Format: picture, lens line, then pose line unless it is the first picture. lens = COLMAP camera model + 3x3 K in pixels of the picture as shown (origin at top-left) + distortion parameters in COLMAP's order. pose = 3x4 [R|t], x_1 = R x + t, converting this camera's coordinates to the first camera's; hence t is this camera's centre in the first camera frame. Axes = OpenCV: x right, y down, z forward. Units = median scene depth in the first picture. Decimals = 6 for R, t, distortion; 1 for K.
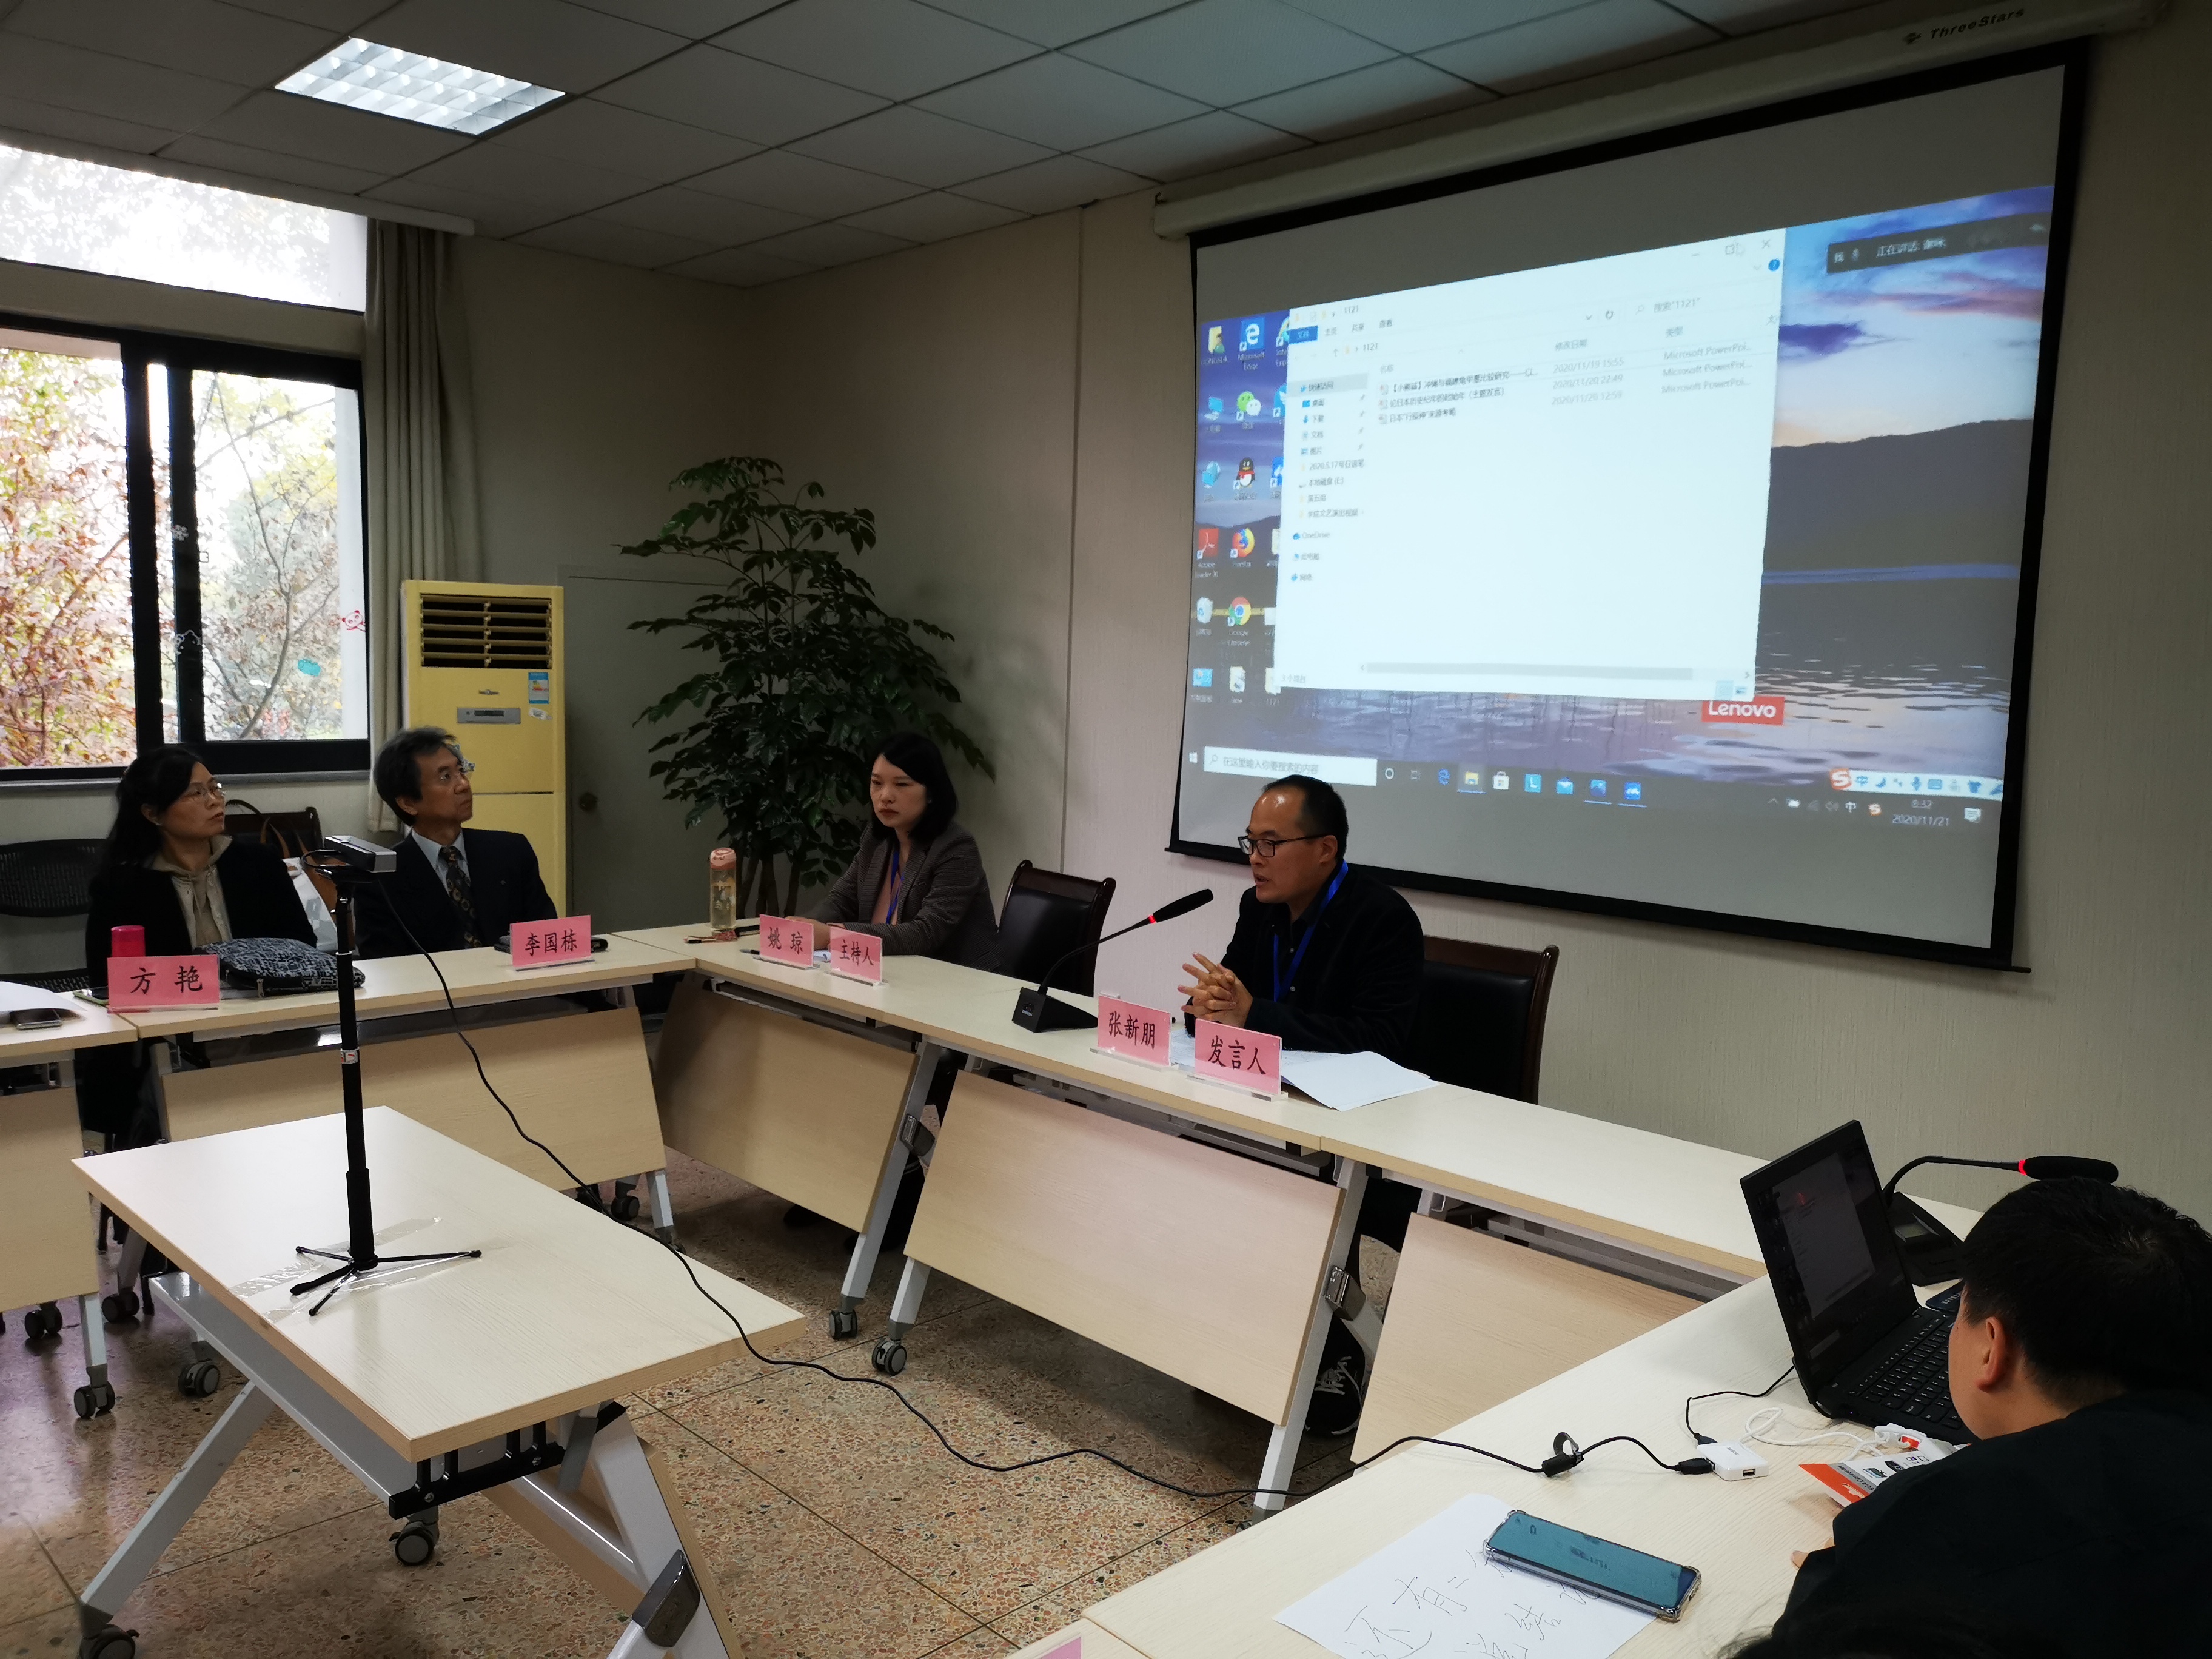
lens RADIAL K [[1697.3, 0, 1112.4], [0, 1697.3, 872.8], [0, 0, 1]] dist [-0.004615, -0.012352]
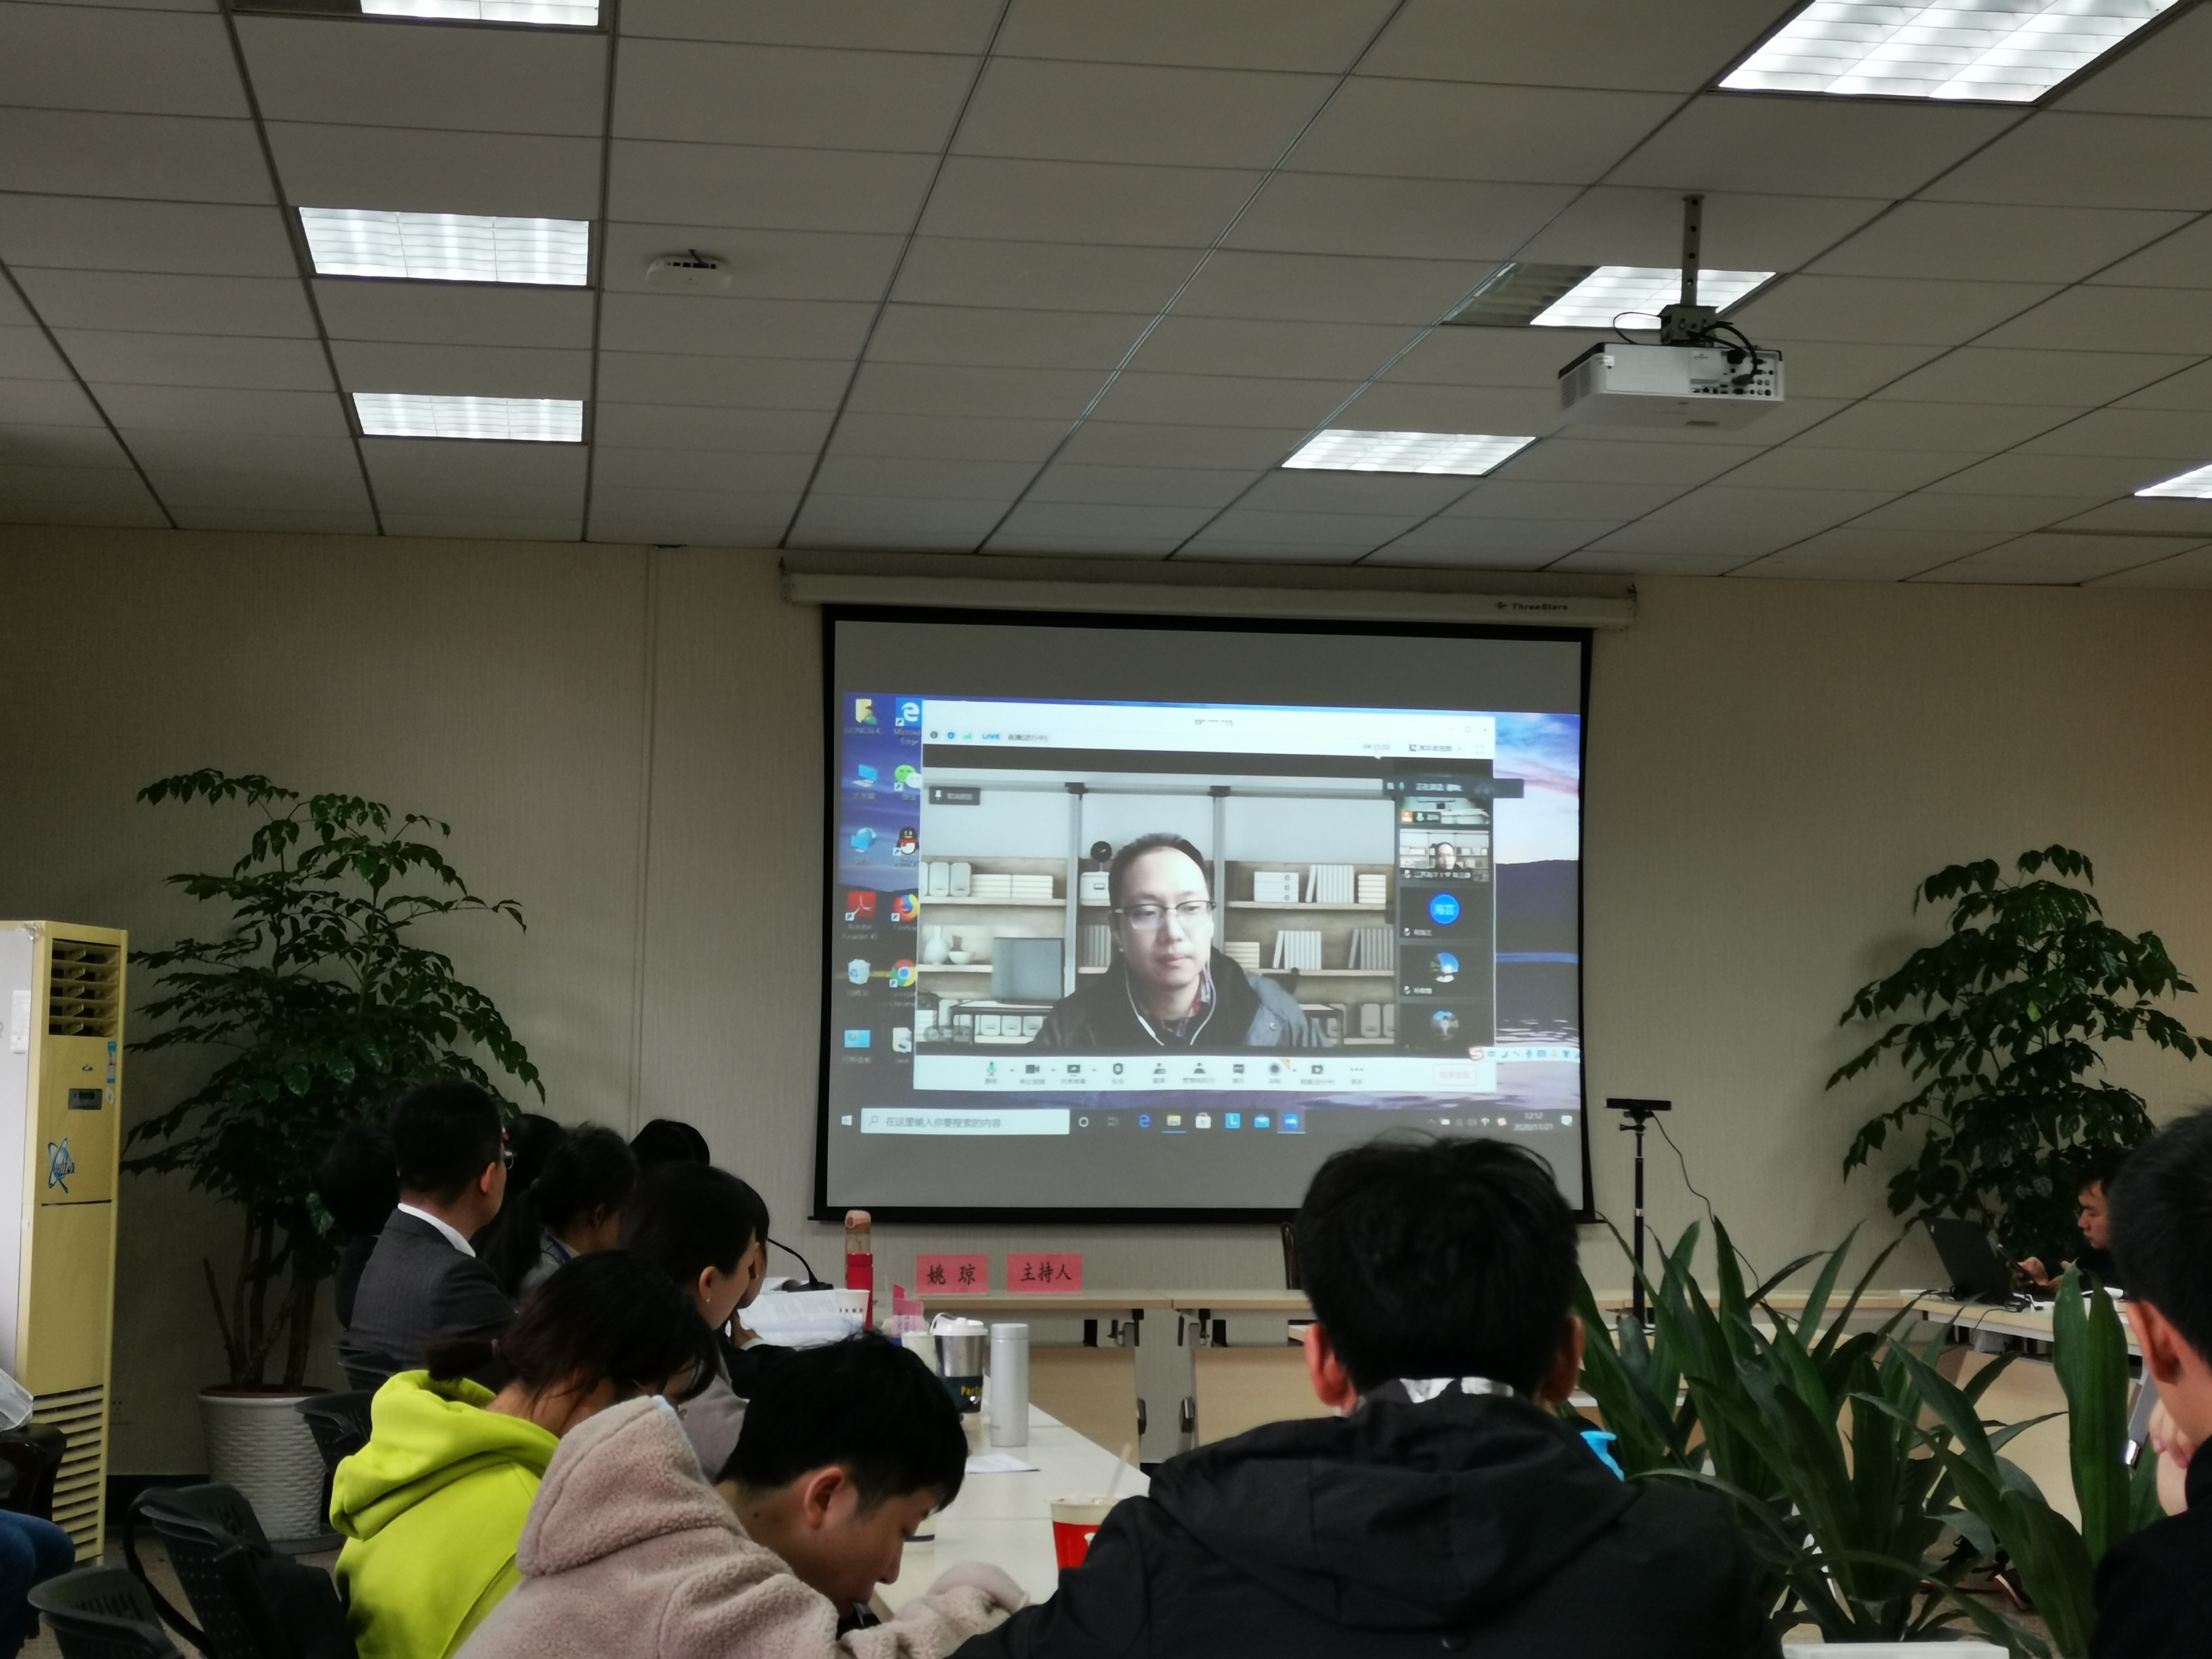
lens RADIAL K [[3566.8, 0, 1102.6], [0, 3566.8, 836.5], [0, 0, 1]] dist [0.138257, 0.000000]
pose [[0.543978, 0.041422, 0.838076, -1.654351], [0.112234, 0.986214, -0.121592, 0.039158], [-0.831560, 0.160204, 0.531830, -0.253972]]
